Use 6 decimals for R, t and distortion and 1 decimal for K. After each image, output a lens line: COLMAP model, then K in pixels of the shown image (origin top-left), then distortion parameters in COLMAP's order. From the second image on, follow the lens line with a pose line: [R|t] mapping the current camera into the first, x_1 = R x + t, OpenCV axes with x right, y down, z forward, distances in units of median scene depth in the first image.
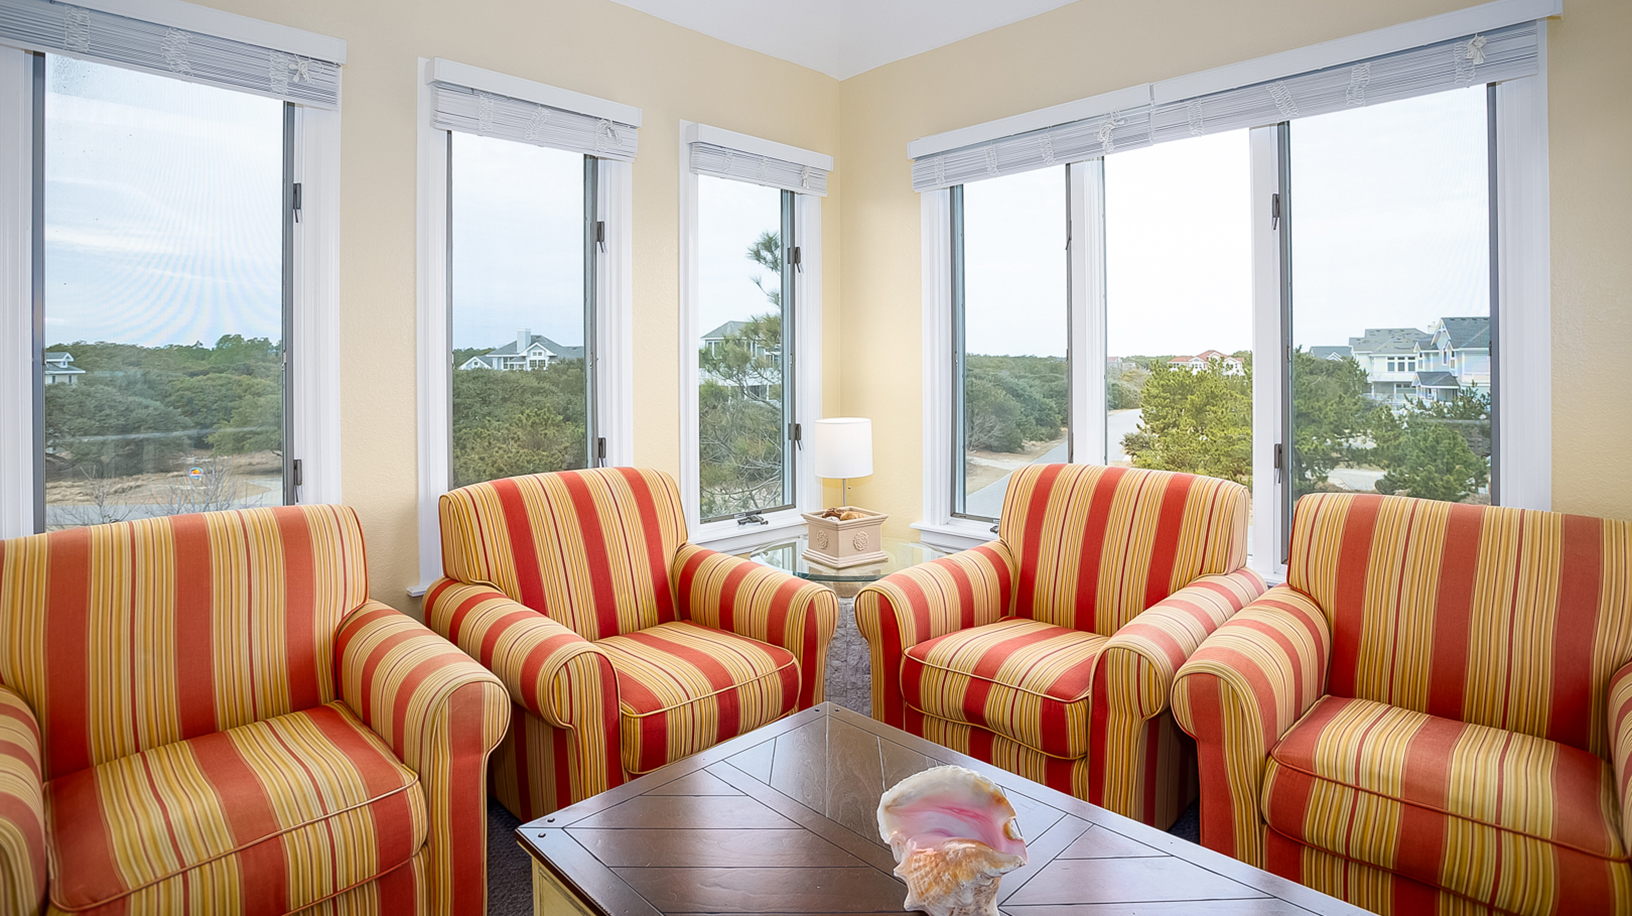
lens RADIAL K [[839.0, 0, 819.1], [0, 839.0, 388.3], [0, 0, 1]] dist [-0.056554, 0.022732]
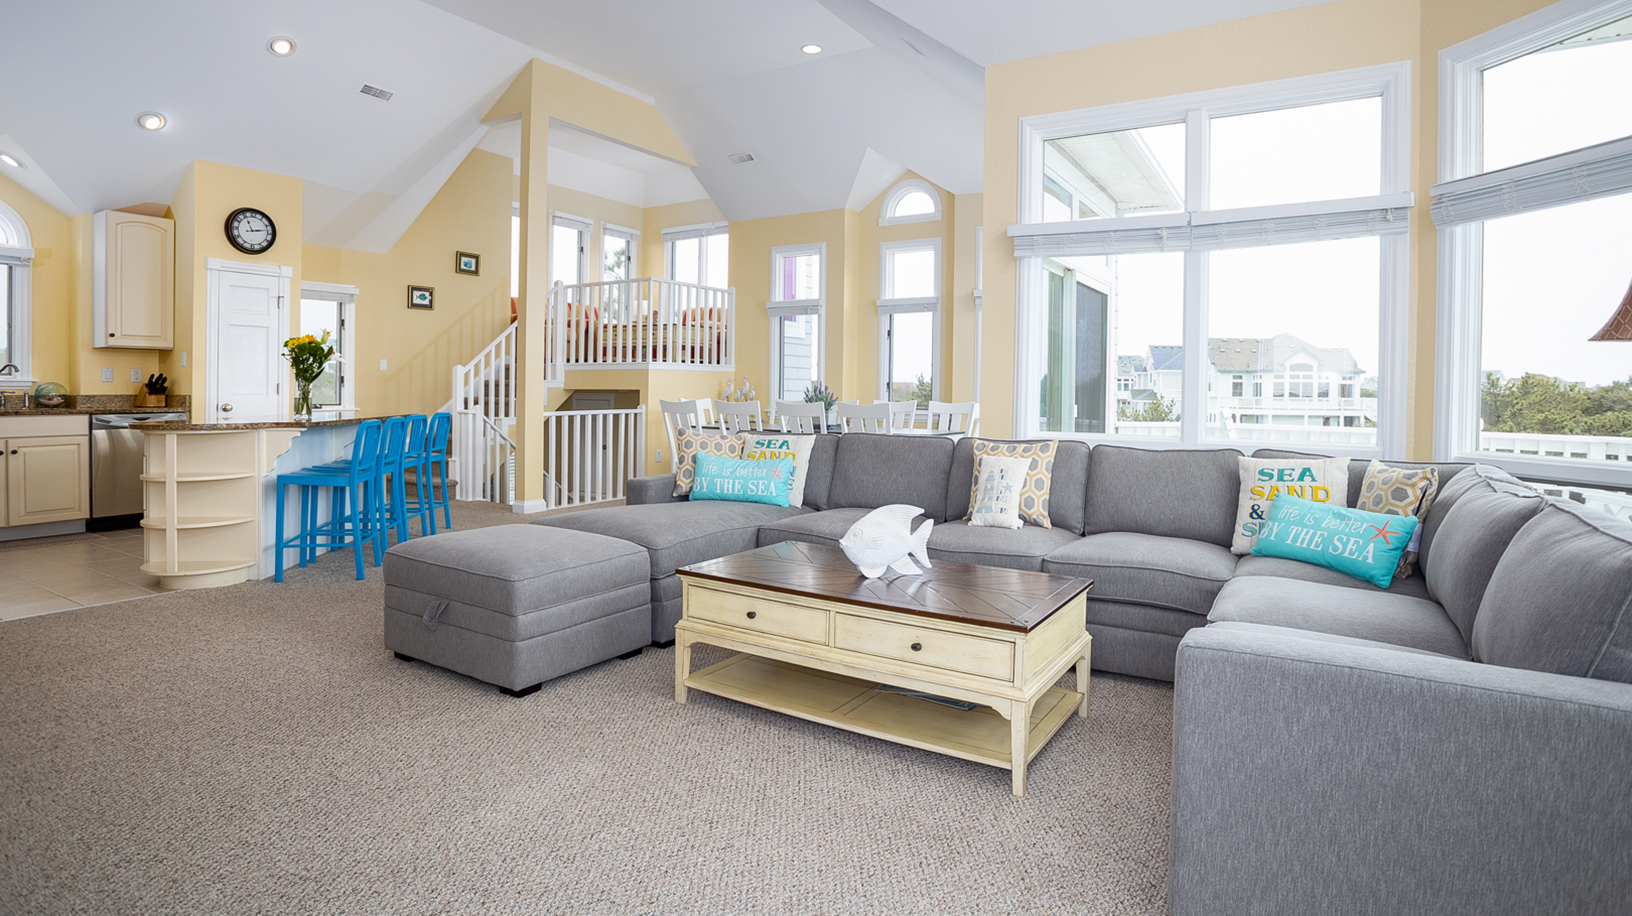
lens RADIAL K [[839.0, 0, 819.1], [0, 839.0, 388.3], [0, 0, 1]] dist [-0.056554, 0.022732]
pose [[0.975481, 0.015477, 0.219537, -0.015531], [-0.008757, 0.999464, -0.031552, 0.548681], [-0.219907, 0.028856, 0.975094, -2.890363]]
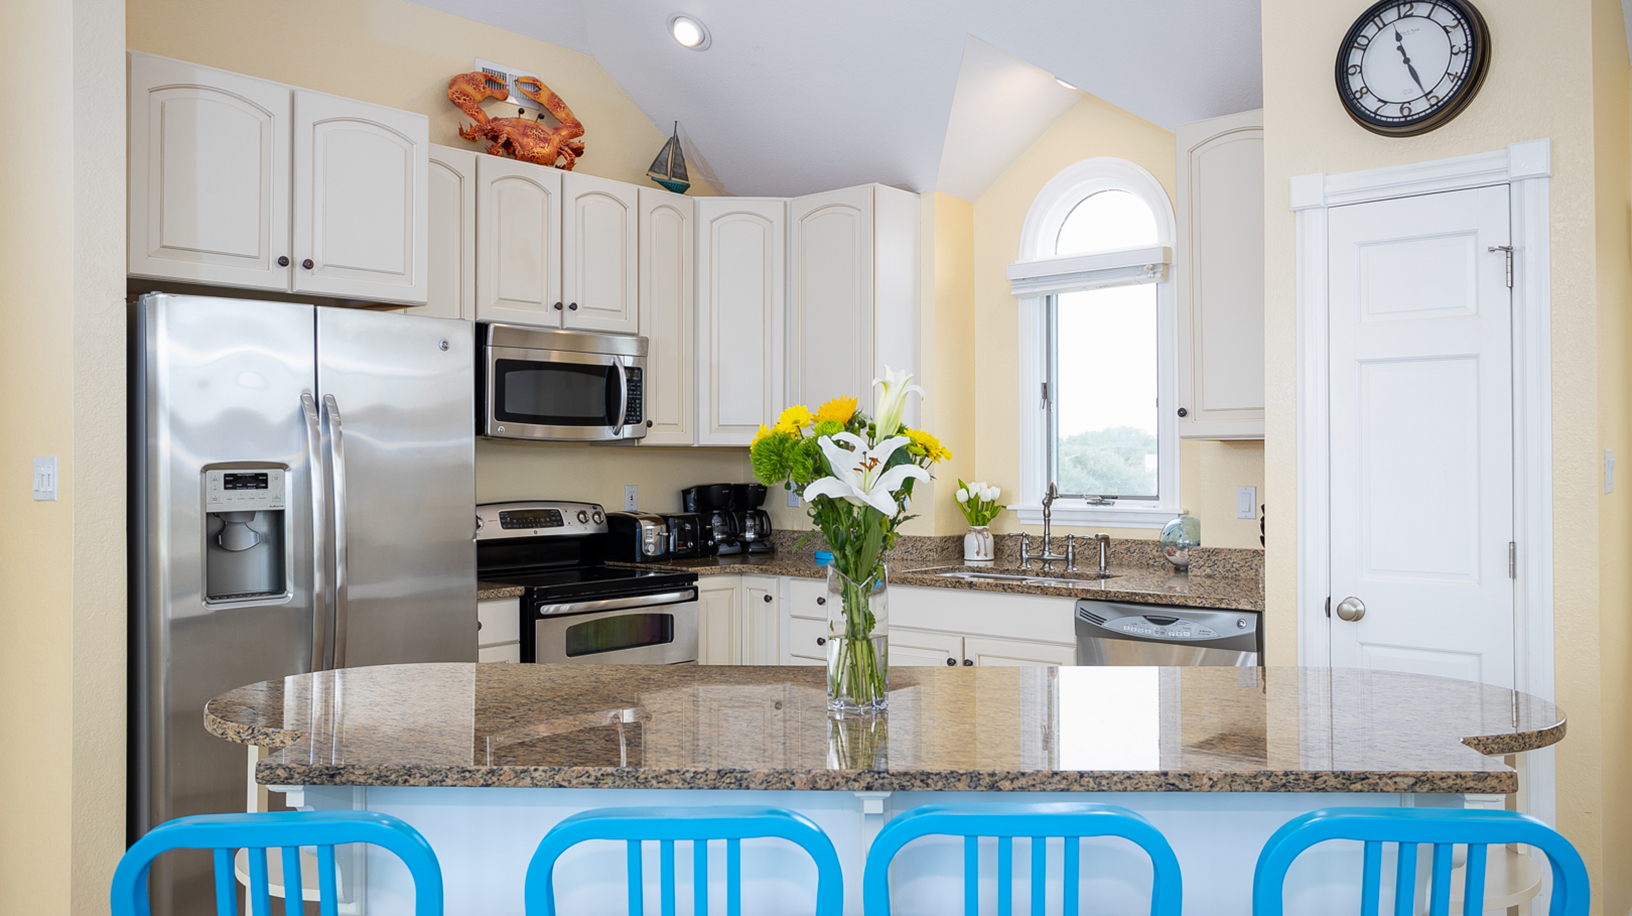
lens RADIAL K [[1271.6, 0, 816.0], [0, 1271.6, 458.0], [0, 0, 1]] dist [-0.007171, -0.001778]
pose [[0.065759, 0.007377, -0.997808, 0.028668], [-0.025898, 0.999648, 0.005684, 0.423014], [0.997499, 0.025468, 0.065927, -1.075867]]
